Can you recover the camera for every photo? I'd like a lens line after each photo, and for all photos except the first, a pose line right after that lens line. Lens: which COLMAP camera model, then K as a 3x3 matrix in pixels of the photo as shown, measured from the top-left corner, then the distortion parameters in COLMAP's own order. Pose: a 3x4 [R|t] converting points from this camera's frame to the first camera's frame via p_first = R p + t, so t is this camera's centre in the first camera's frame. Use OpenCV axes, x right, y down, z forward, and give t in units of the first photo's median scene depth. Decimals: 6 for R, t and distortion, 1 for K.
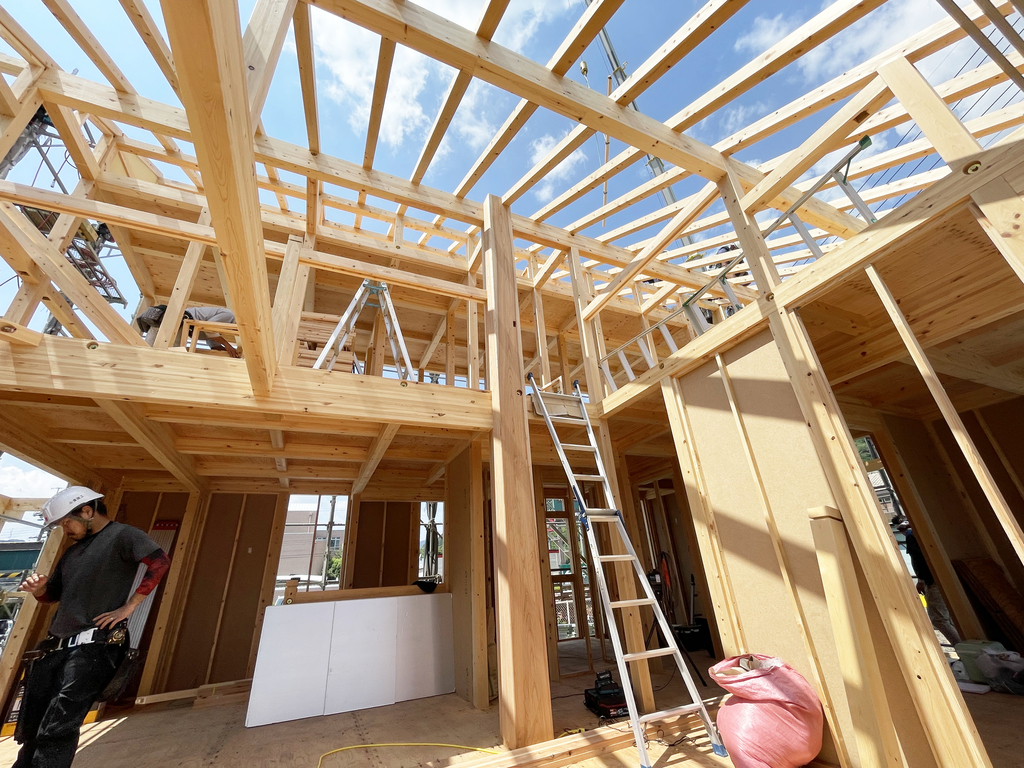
lens RADIAL K [[414.8, 0, 512.0], [0, 414.8, 384.0], [0, 0, 1]] dist [-0.000827, -0.000180]
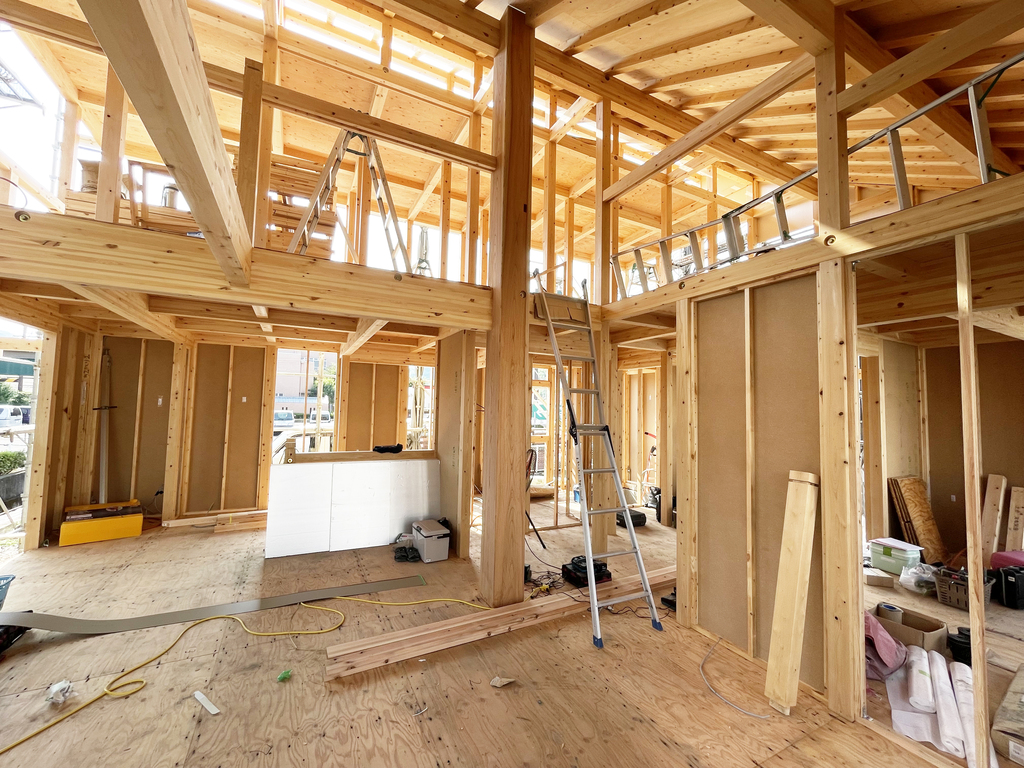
lens RADIAL K [[412.7, 0, 508.6], [0, 412.7, 383.4], [0, 0, 1]] dist [0.000369, 0.000168]
pose [[0.995040, 0.086989, 0.048246, -0.038798], [-0.098667, 0.924727, 0.367620, -0.120489], [-0.012635, -0.370557, 0.928724, 0.066409]]
